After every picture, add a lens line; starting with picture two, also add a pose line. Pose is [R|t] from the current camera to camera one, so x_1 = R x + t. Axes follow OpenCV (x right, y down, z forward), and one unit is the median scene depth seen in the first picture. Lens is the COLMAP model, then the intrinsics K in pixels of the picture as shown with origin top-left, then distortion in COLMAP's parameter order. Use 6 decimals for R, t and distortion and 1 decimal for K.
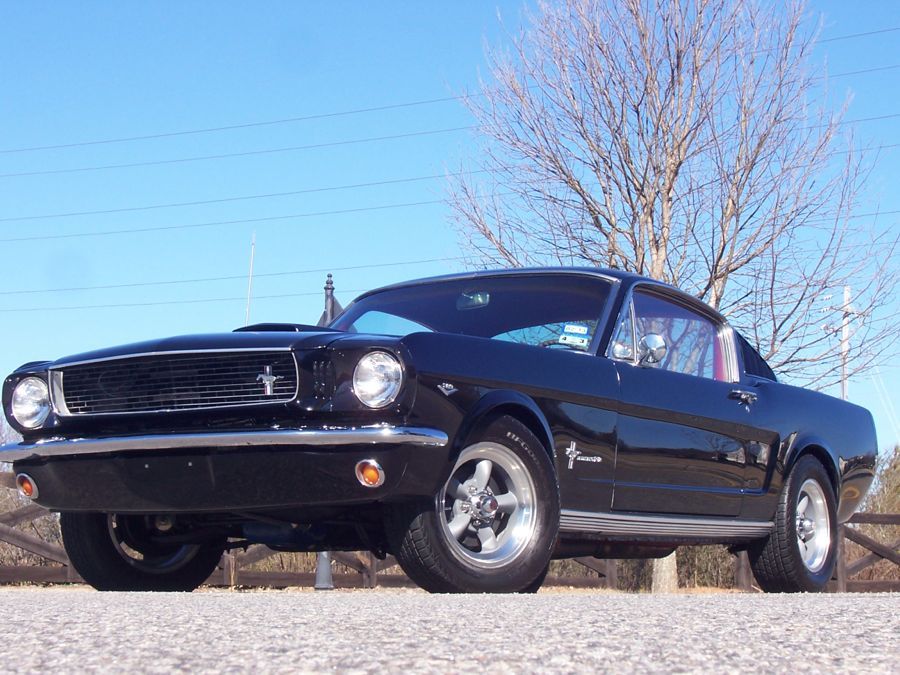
lens RADIAL K [[2070.4, 0, 450.0], [0, 2070.4, 337.5], [0, 0, 1]] dist [-0.104814, 0.410047]
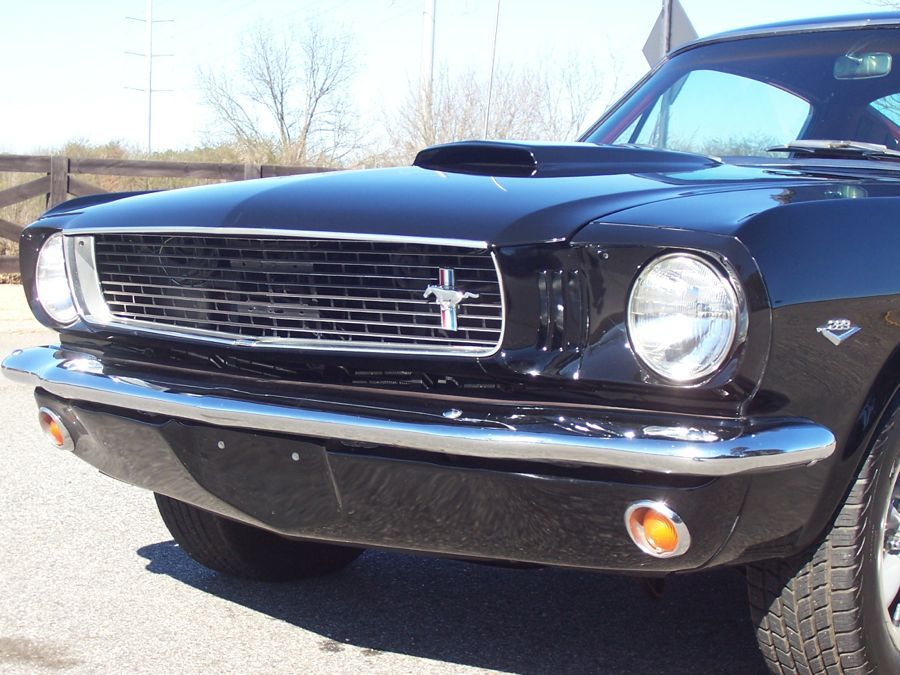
lens RADIAL K [[1717.7, 0, 450.0], [0, 1717.7, 337.5], [0, 0, 1]] dist [-0.059594, -0.368026]
pose [[0.981577, 0.033774, -0.188058, -0.013823], [0.002563, 0.981837, 0.189709, -0.043860], [0.191050, -0.186696, 0.963662, 0.616566]]
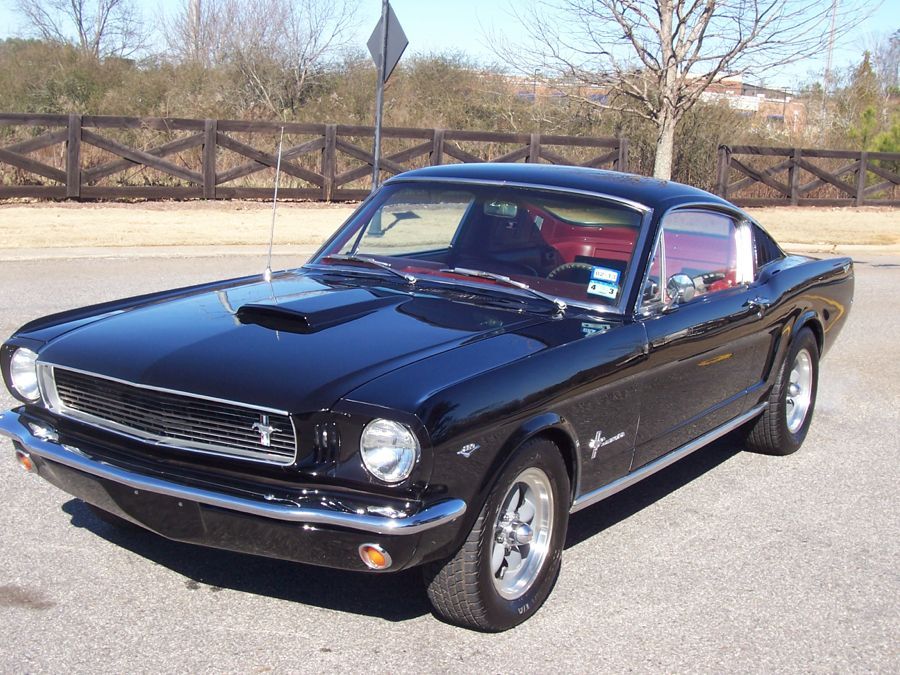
lens RADIAL K [[1326.6, 0, 450.0], [0, 1326.6, 337.5], [0, 0, 1]] dist [-0.166523, 0.172009]
pose [[0.998808, 0.048322, -0.006892, -0.007338], [-0.044223, 0.955630, 0.291230, -0.181294], [0.020658, -0.290578, 0.956628, 0.470491]]
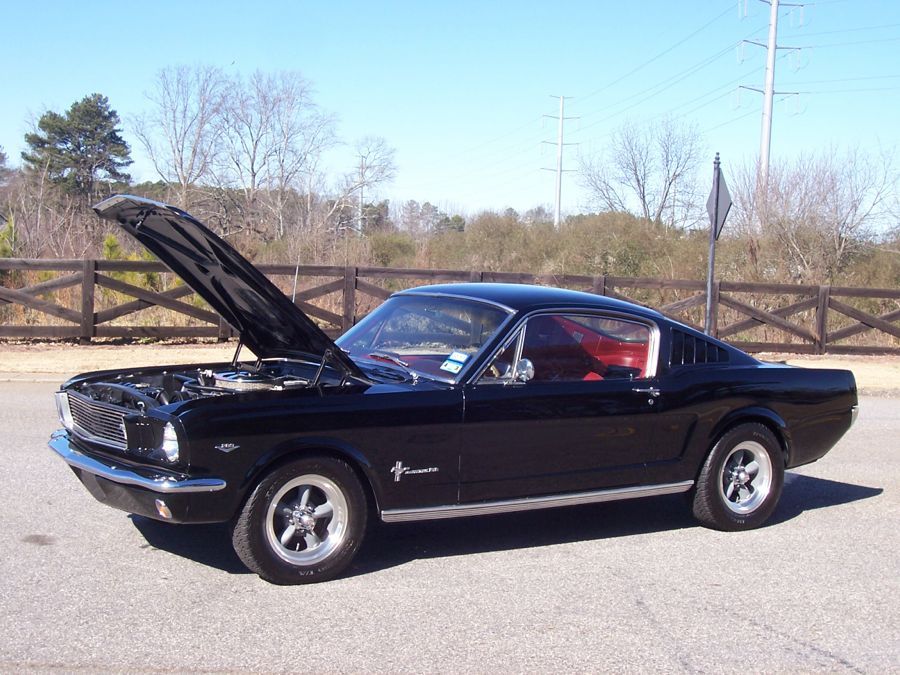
lens RADIAL K [[1326.6, 0, 450.0], [0, 1326.6, 337.5], [0, 0, 1]] dist [-0.166523, 0.172009]
pose [[0.900317, 0.054804, -0.431770, 0.495632], [0.021909, 0.985076, 0.170718, -0.189316], [0.434683, -0.163160, 0.885680, 0.300956]]
